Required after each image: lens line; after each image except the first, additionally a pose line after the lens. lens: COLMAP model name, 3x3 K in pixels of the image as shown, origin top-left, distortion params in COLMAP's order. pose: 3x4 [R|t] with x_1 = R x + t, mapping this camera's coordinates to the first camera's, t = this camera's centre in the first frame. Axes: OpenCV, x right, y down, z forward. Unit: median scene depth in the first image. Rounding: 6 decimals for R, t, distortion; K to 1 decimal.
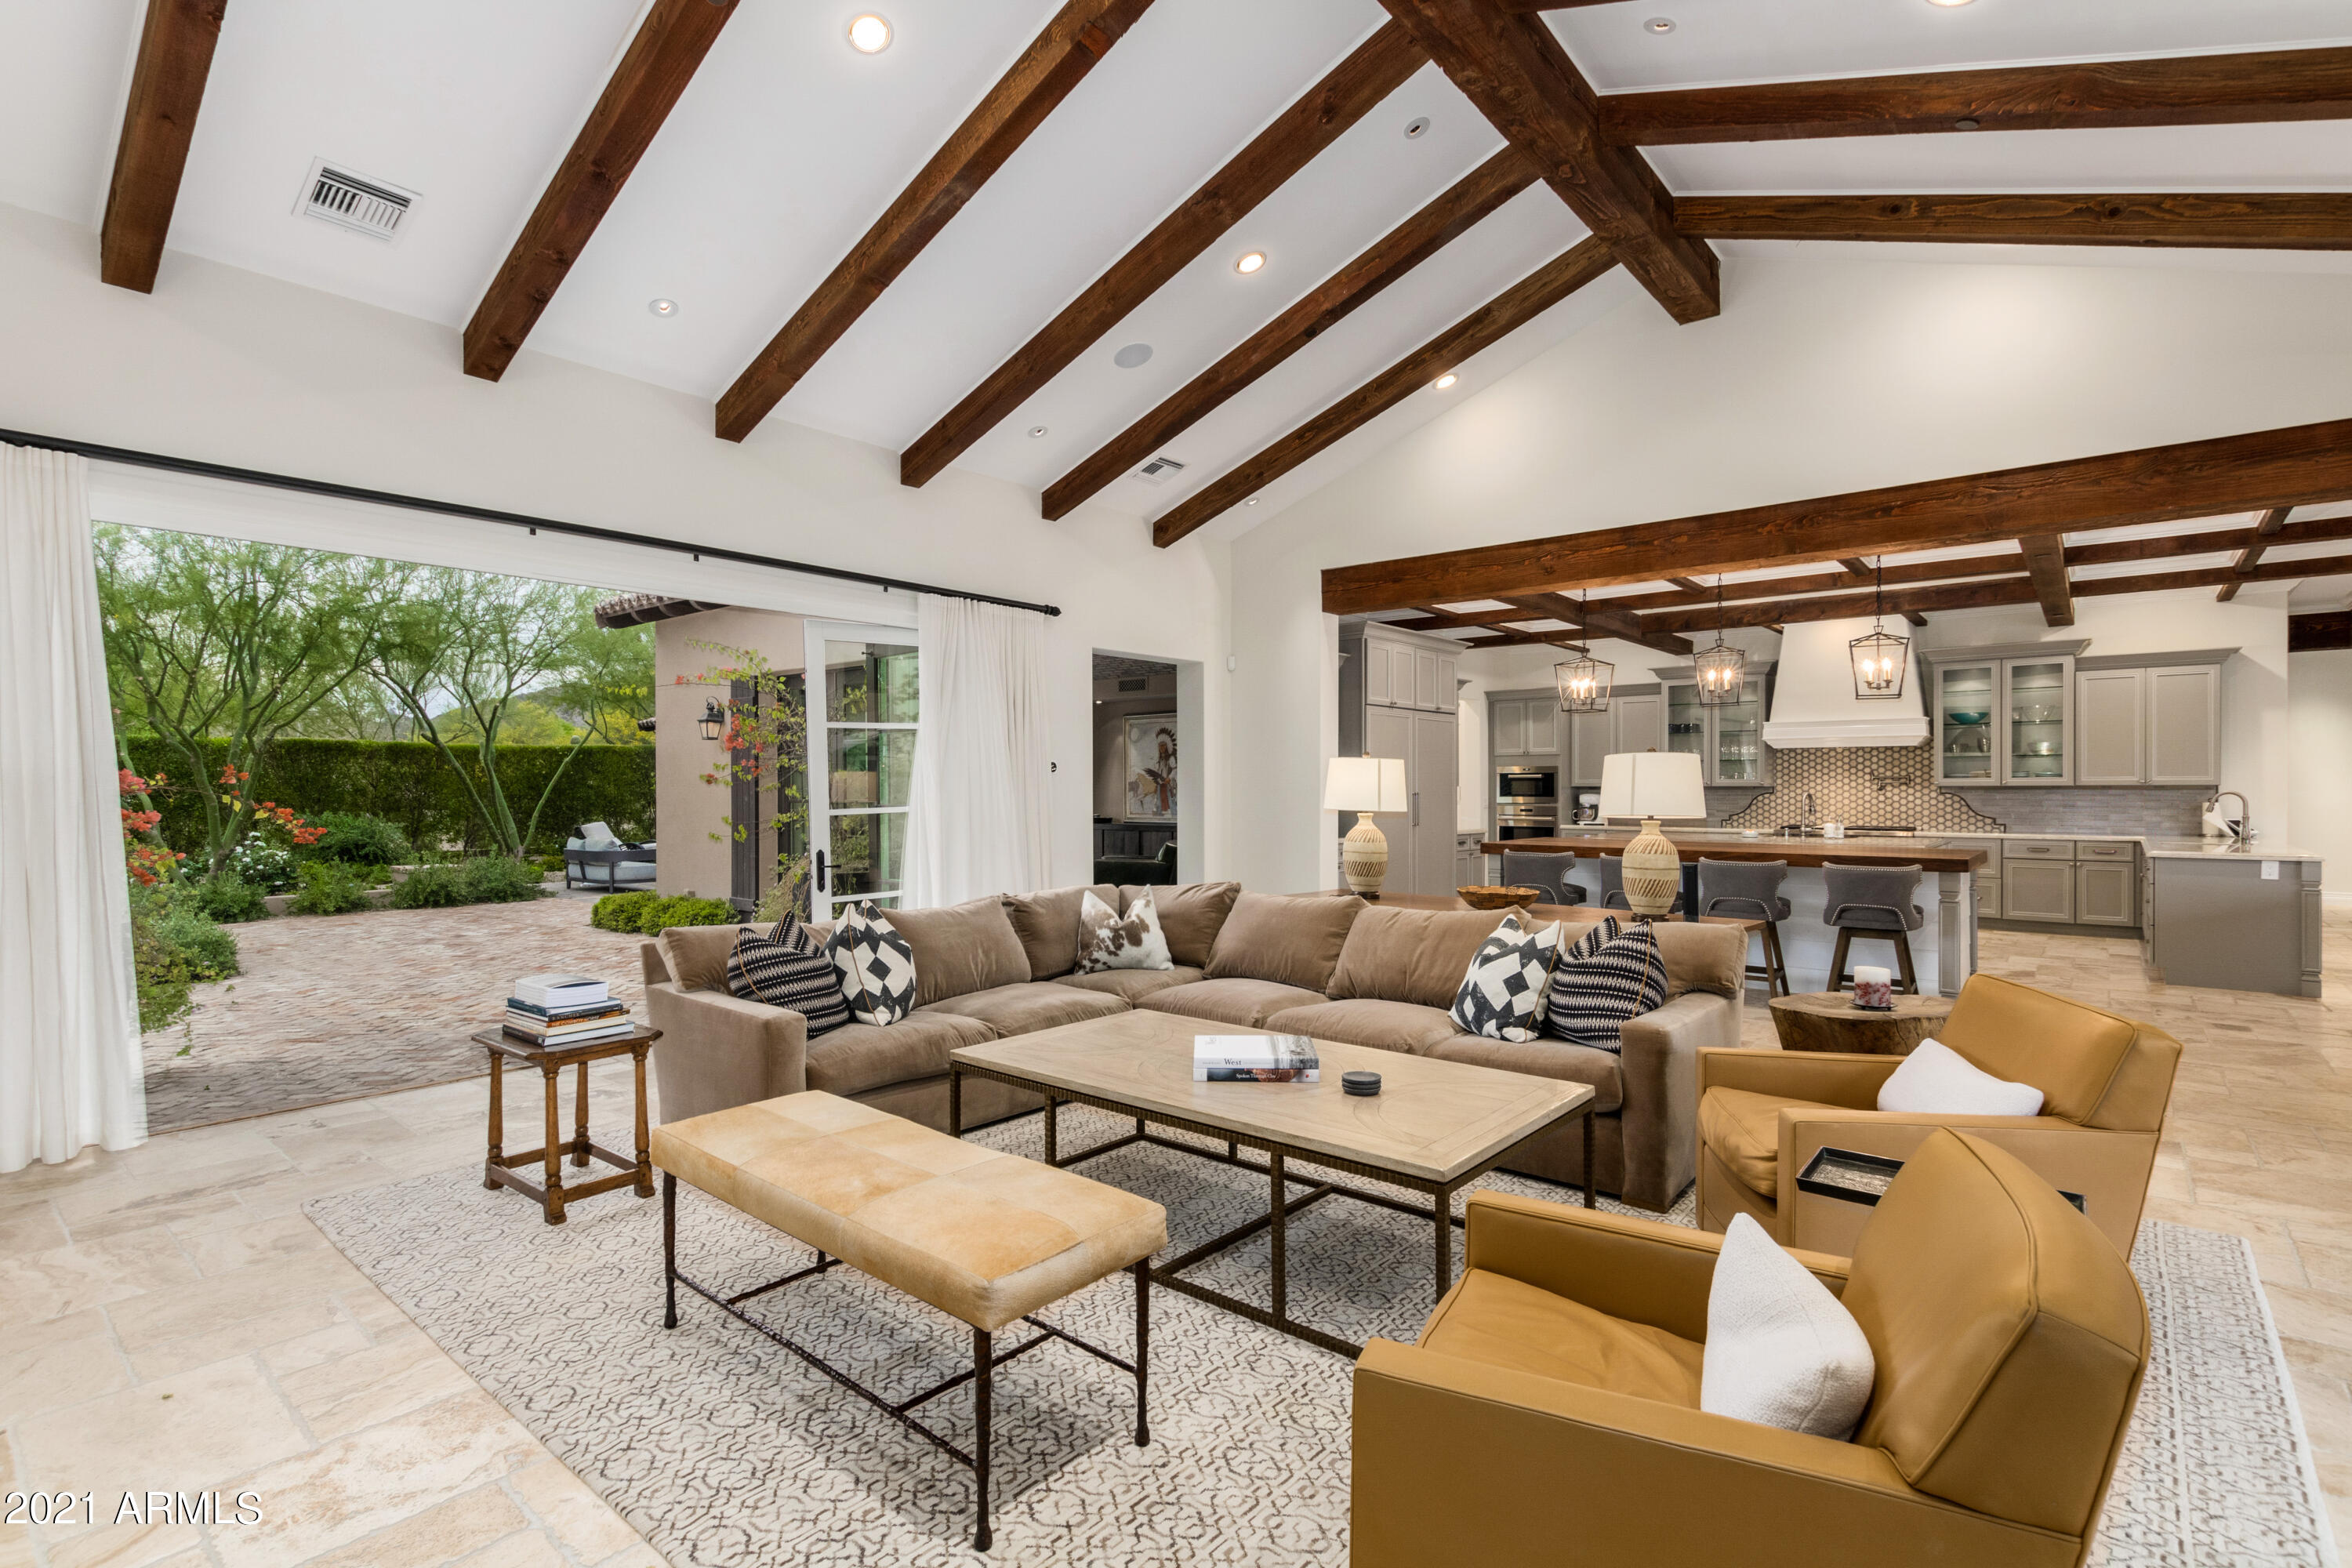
lens RADIAL K [[1101.9, 0, 1176.3], [0, 1101.9, 783.1], [0, 0, 1]] dist [0.010361, 0.000293]
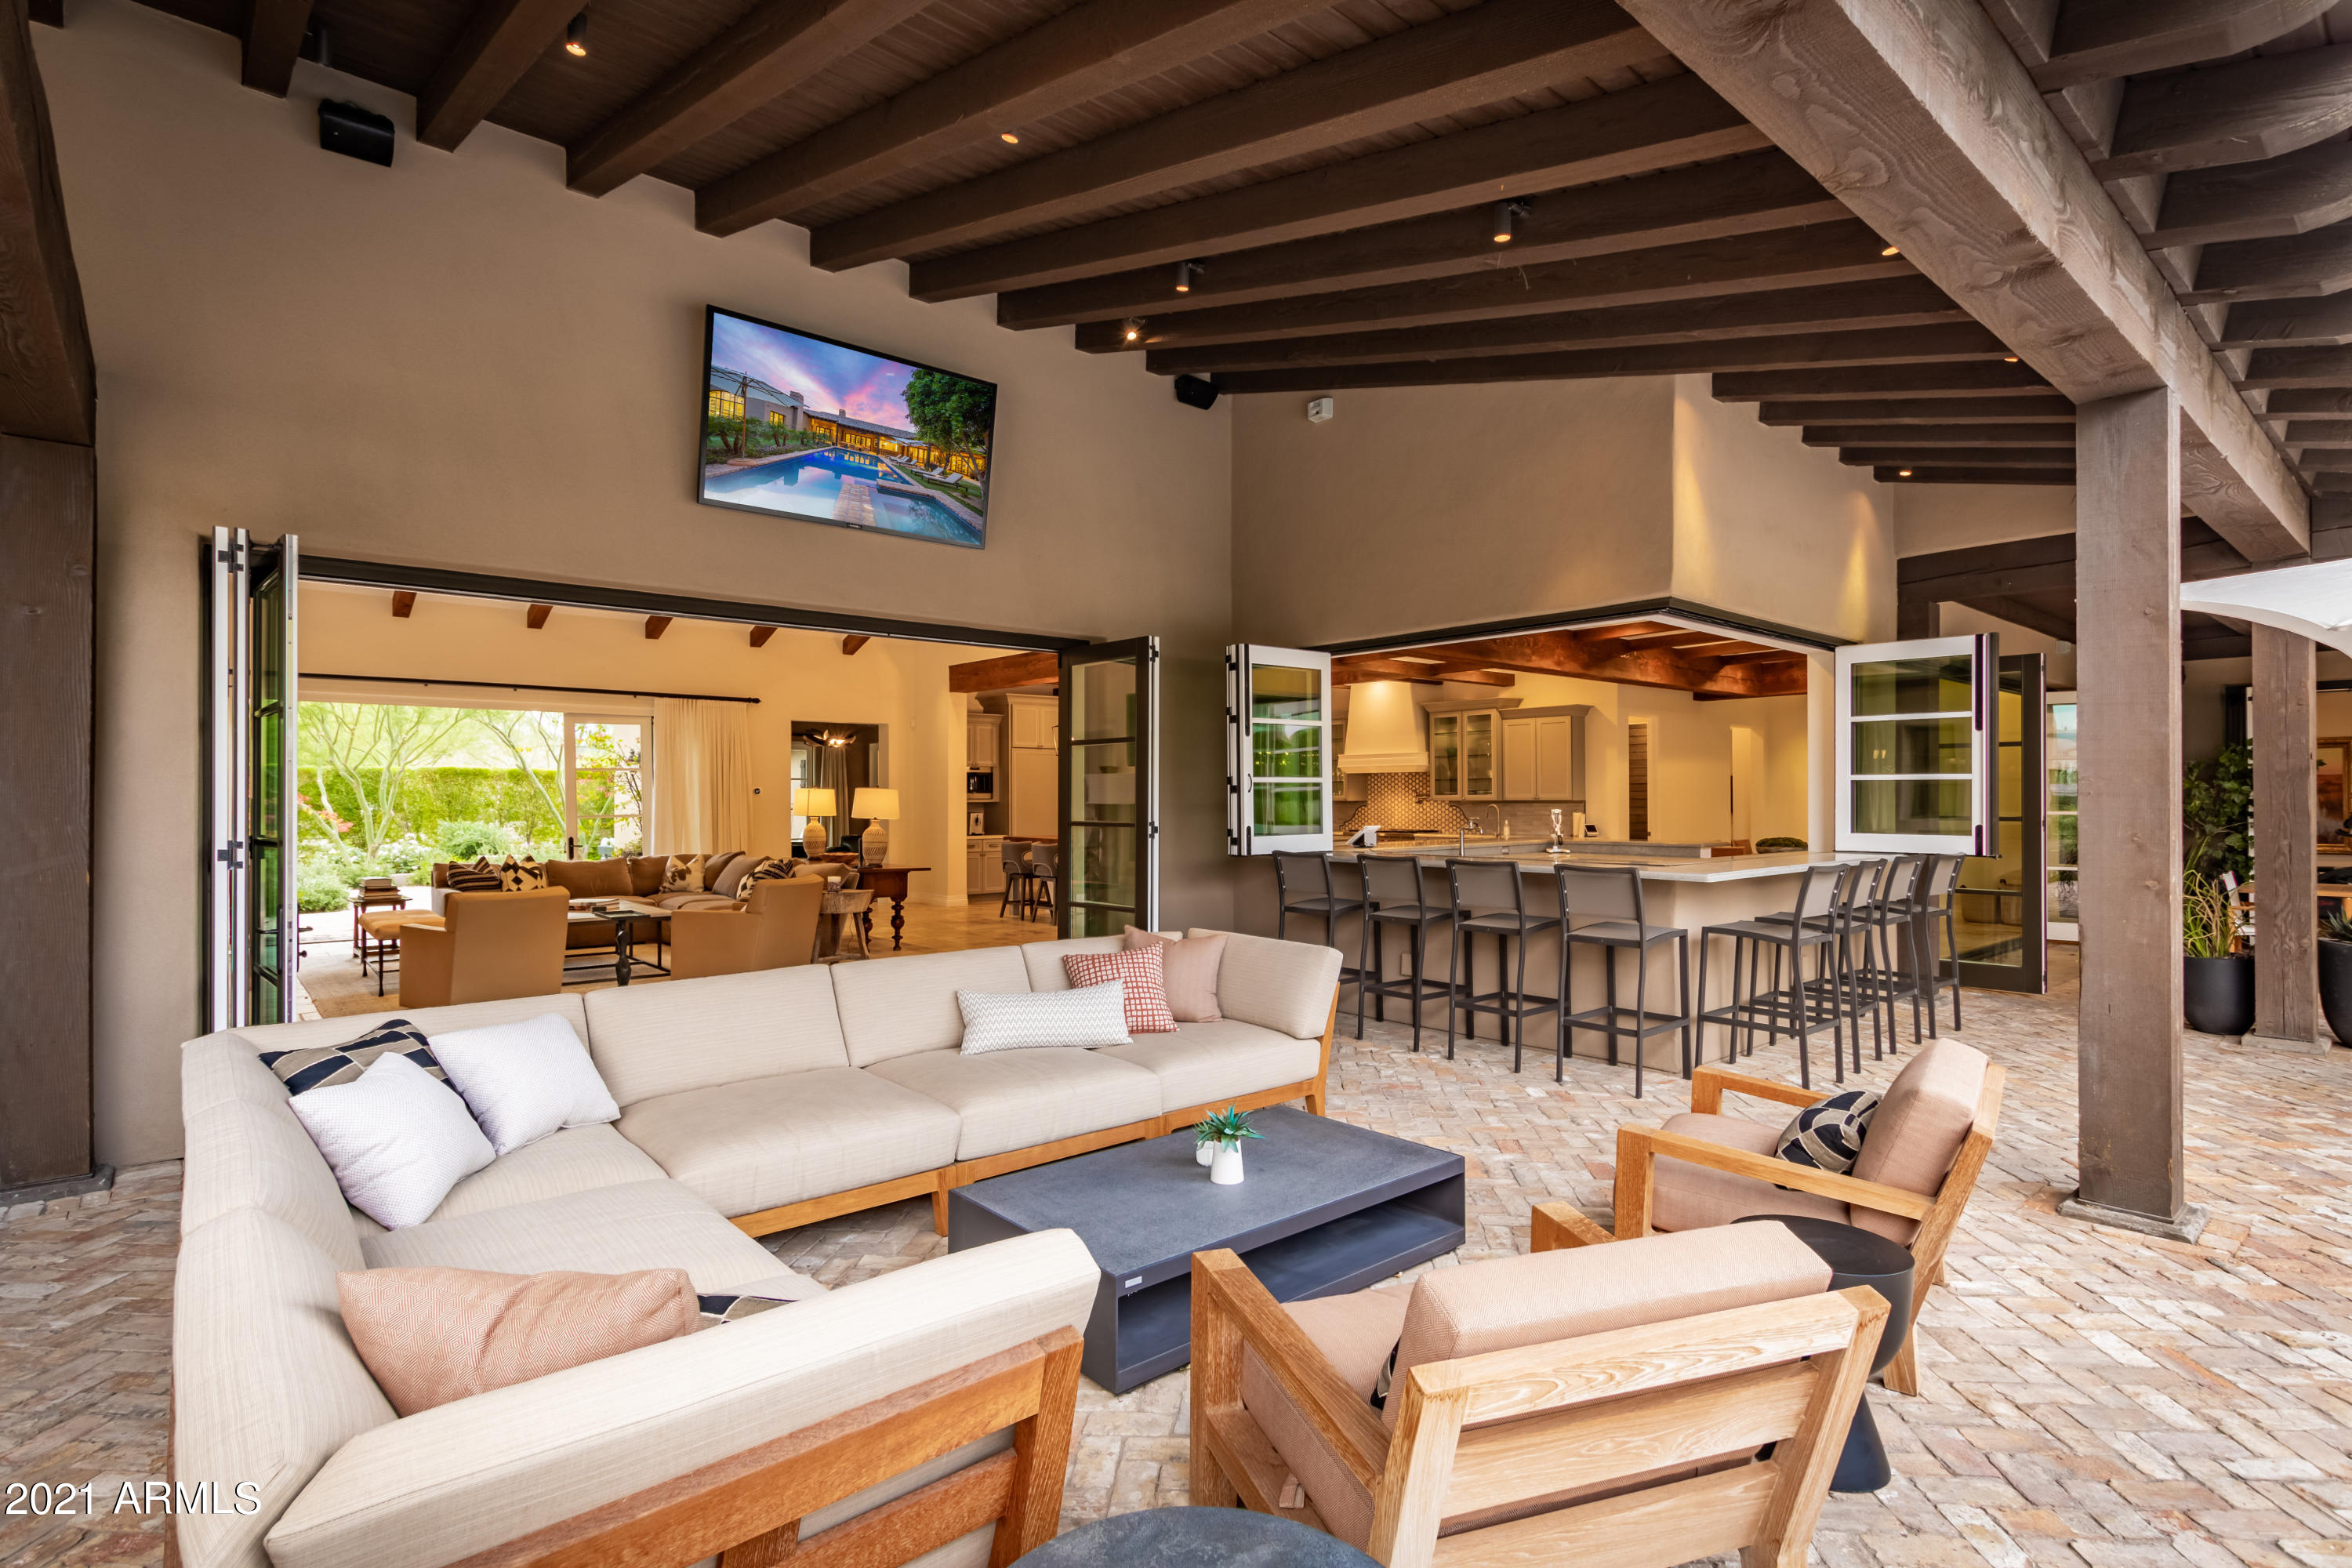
lens RADIAL K [[1101.9, 0, 1167.8], [0, 1101.9, 785.8], [0, 0, 1]] dist [0.010361, 0.000293]
pose [[0.988385, -0.003195, -0.151936, 0.590208], [0.002184, 0.999974, -0.006822, -0.006953], [0.151954, 0.006411, 0.988367, -0.457506]]
